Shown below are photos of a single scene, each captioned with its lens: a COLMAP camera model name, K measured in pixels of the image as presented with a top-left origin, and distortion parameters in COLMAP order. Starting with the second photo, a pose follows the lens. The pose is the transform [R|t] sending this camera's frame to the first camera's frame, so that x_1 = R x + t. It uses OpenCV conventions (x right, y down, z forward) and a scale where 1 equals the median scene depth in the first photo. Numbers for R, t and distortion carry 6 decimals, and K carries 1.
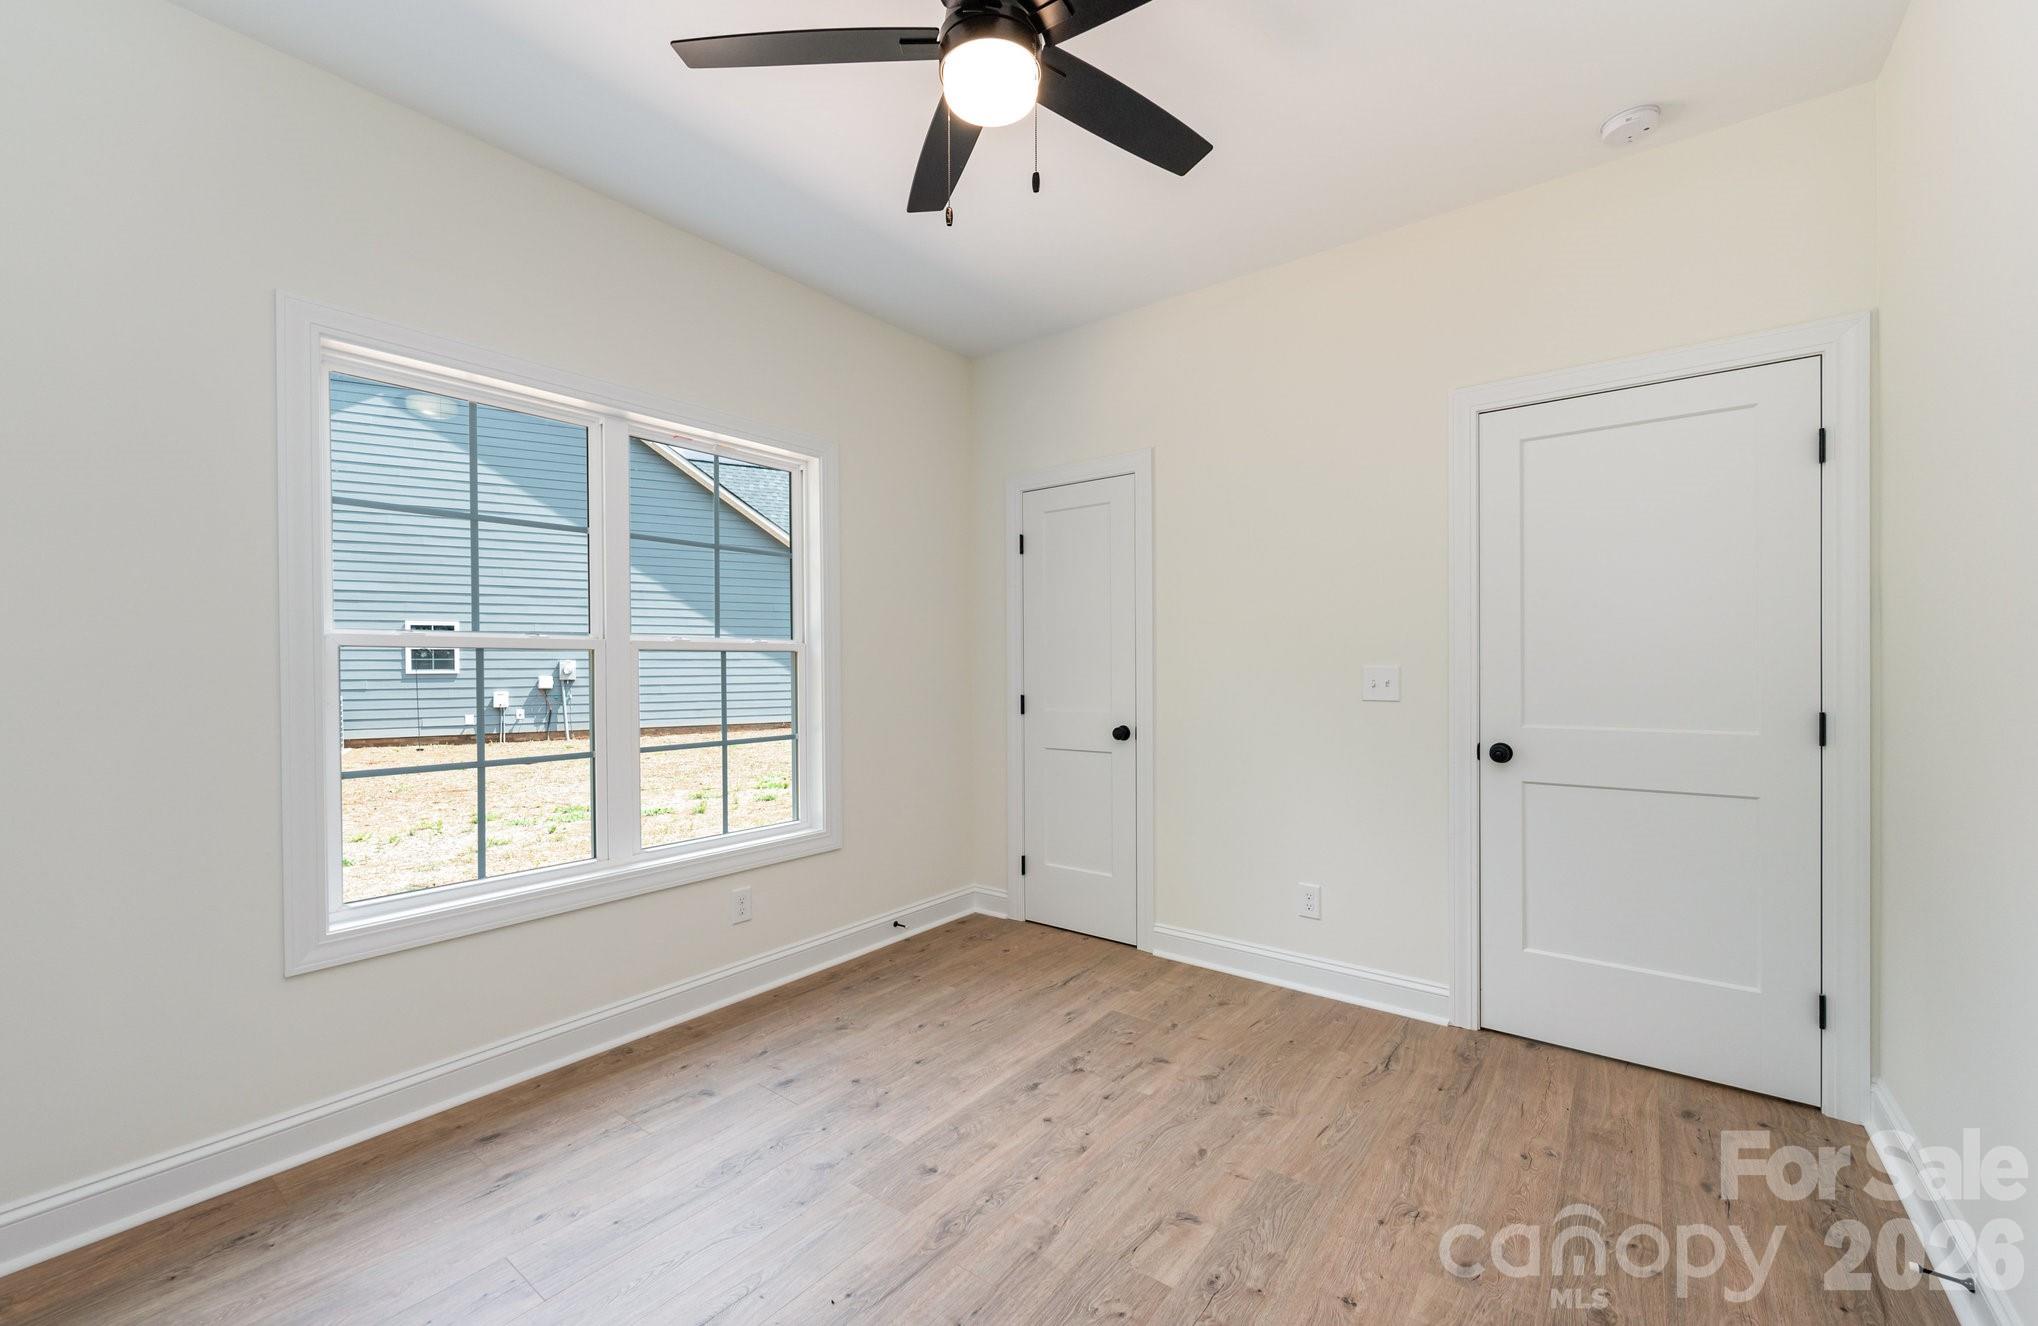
lens RADIAL K [[814.8, 0, 1014.5], [0, 814.8, 666.3], [0, 0, 1]] dist [-0.000194, -0.000208]
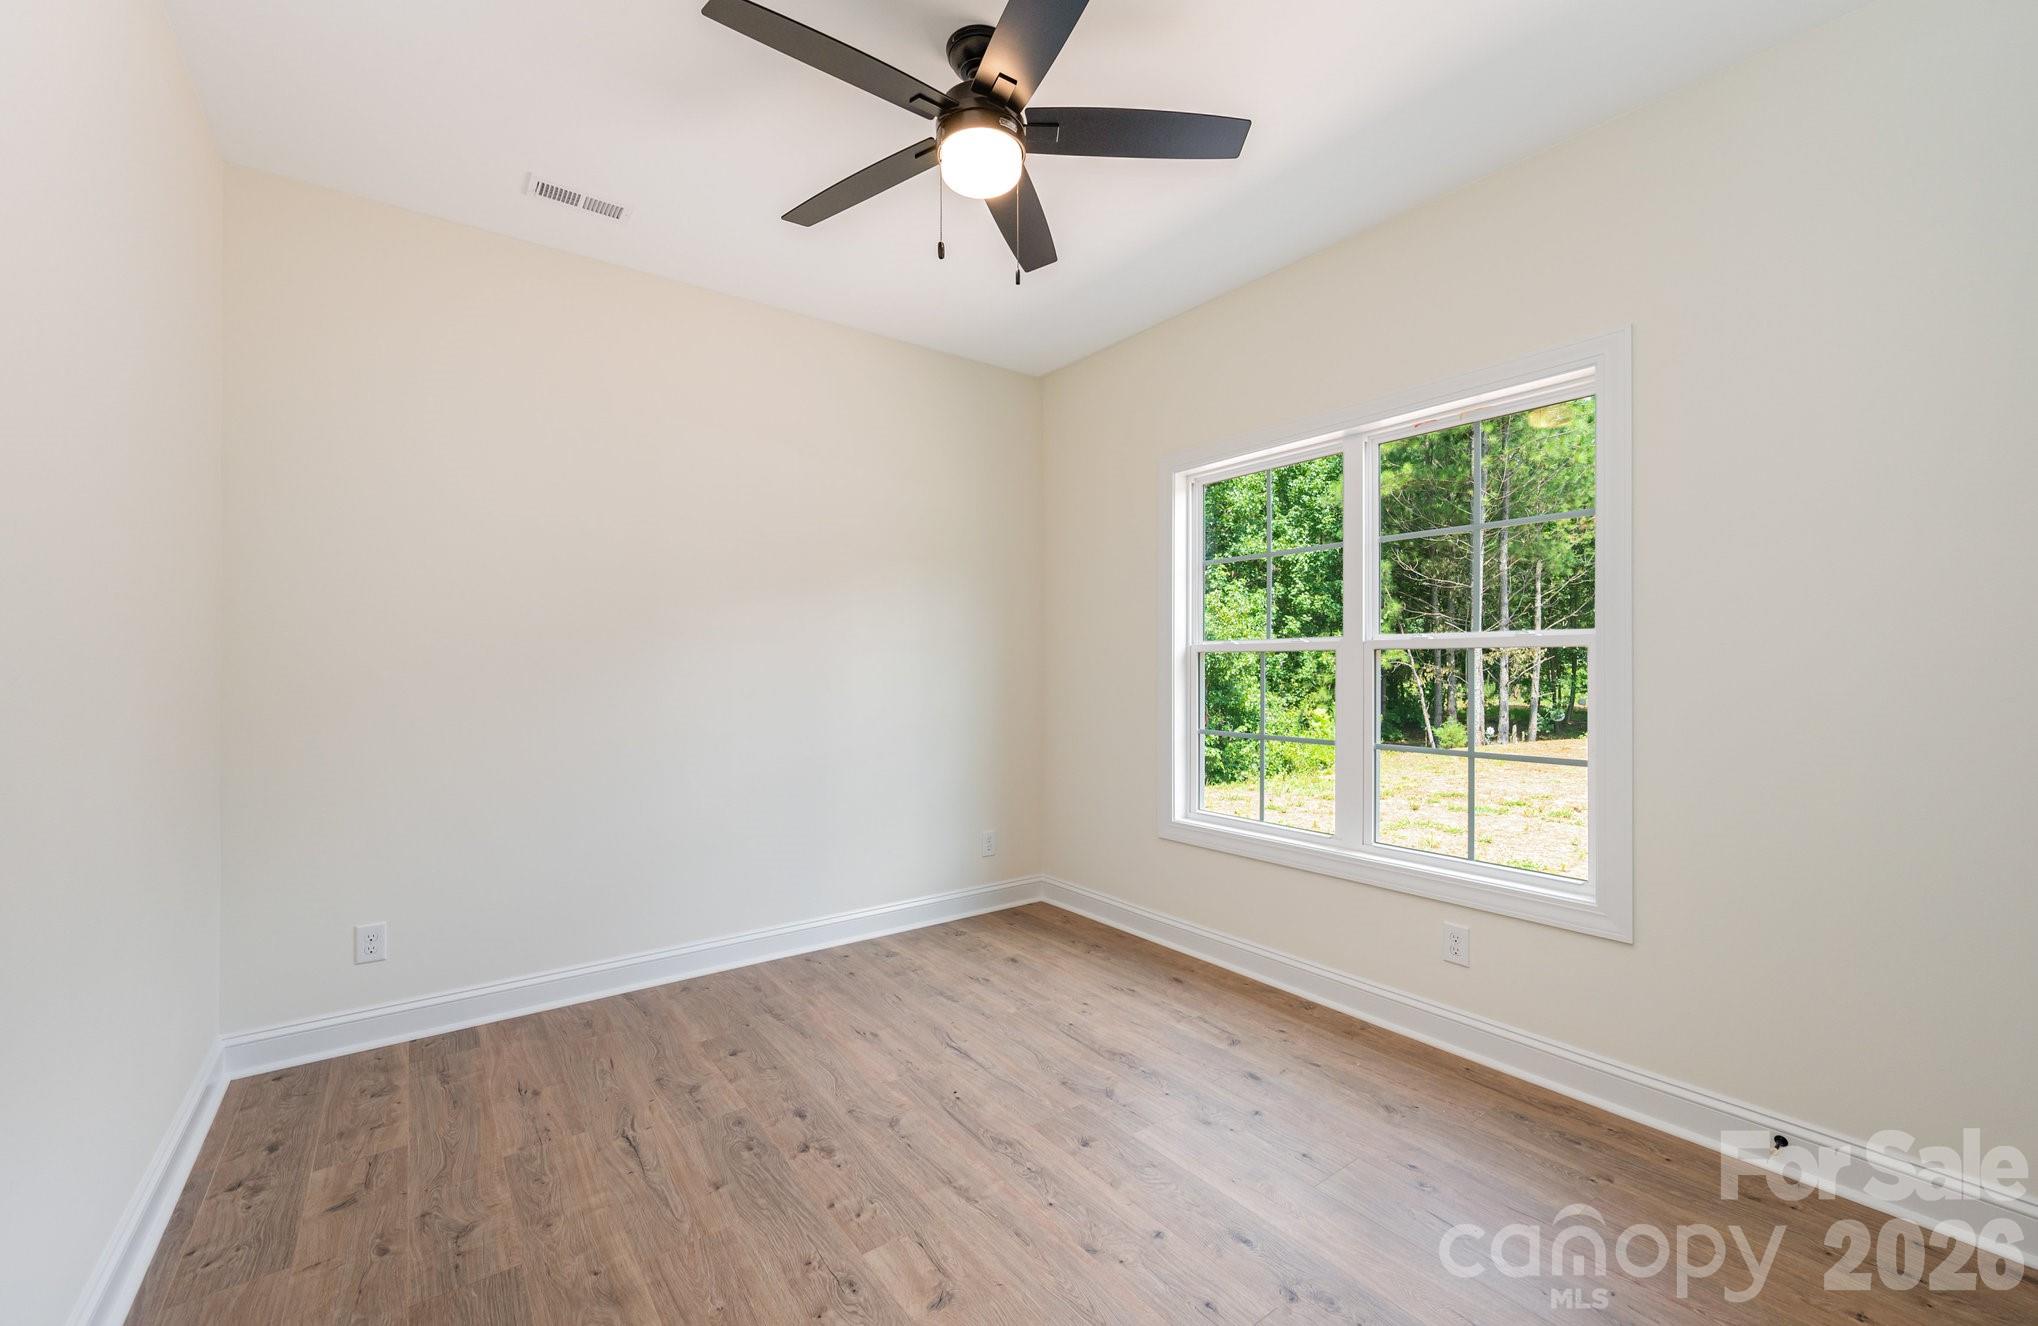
lens RADIAL K [[814.8, 0, 1014.5], [0, 814.8, 666.3], [0, 0, 1]] dist [-0.000194, -0.000208]
pose [[-0.268102, 0.008689, -0.963351, 0.868752], [0.002293, 0.999962, 0.008380, -0.011582], [0.963388, 0.000037, -0.268112, 1.105005]]
